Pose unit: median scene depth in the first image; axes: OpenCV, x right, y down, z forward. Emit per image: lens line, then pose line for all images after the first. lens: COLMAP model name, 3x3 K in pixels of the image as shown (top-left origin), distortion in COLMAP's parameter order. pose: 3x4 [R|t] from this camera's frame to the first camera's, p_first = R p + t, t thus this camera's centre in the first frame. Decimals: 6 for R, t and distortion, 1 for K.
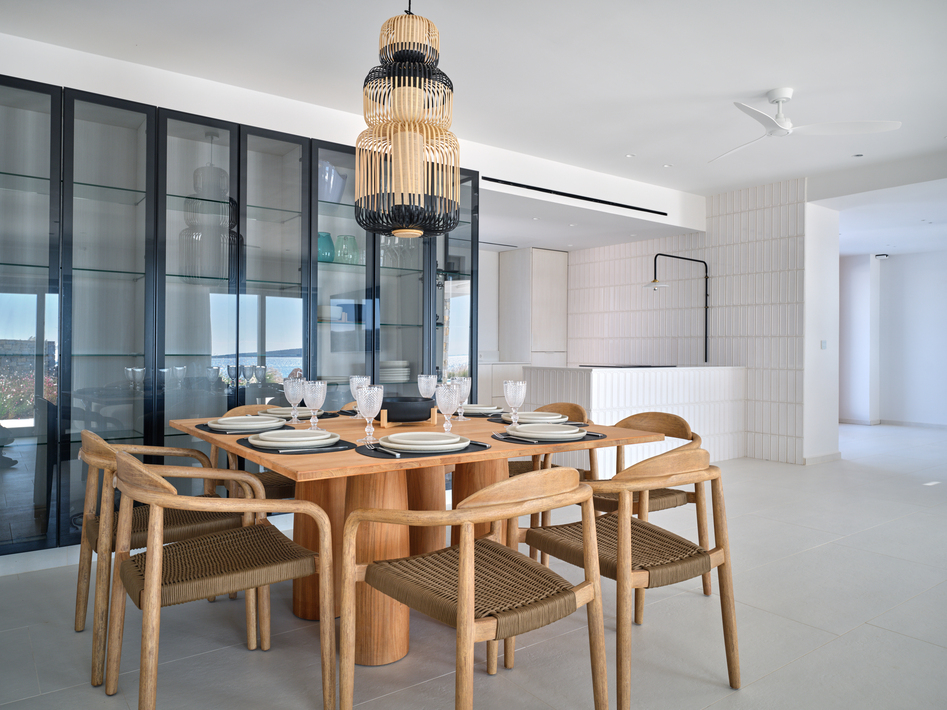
lens RADIAL K [[659.8, 0, 474.5], [0, 659.8, 354.7], [0, 0, 1]] dist [-0.006664, -0.001124]
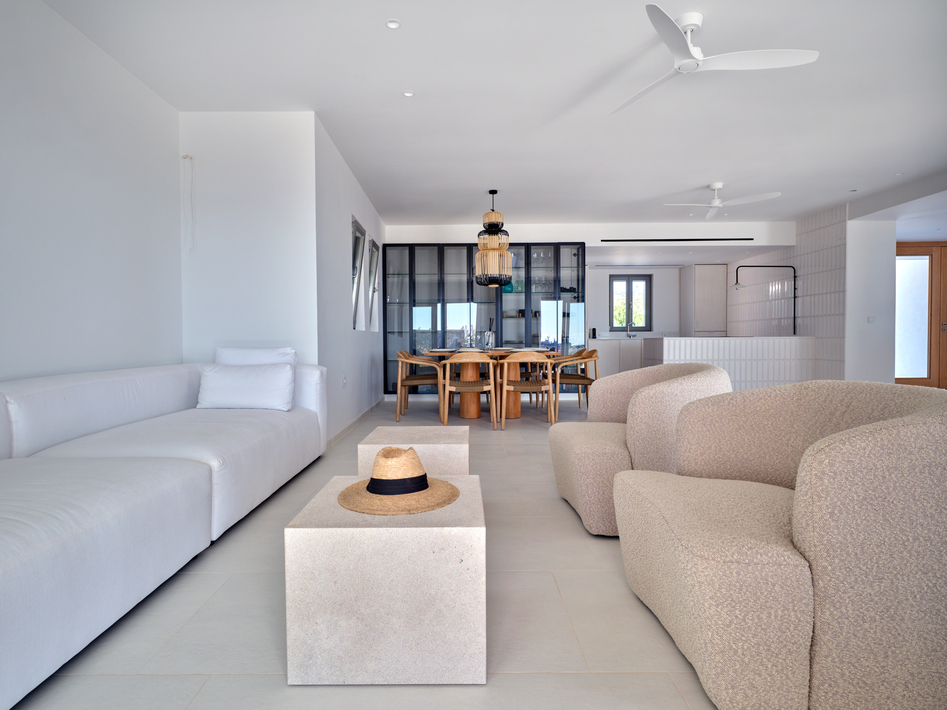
lens RADIAL K [[468.9, 0, 471.6], [0, 468.9, 352.5], [0, 0, 1]] dist [0.001357, 0.000232]
pose [[0.808309, 0.006196, -0.588726, 0.395885], [0.007575, 0.999752, 0.020921, 0.025254], [0.588710, -0.021370, 0.808062, -0.283204]]
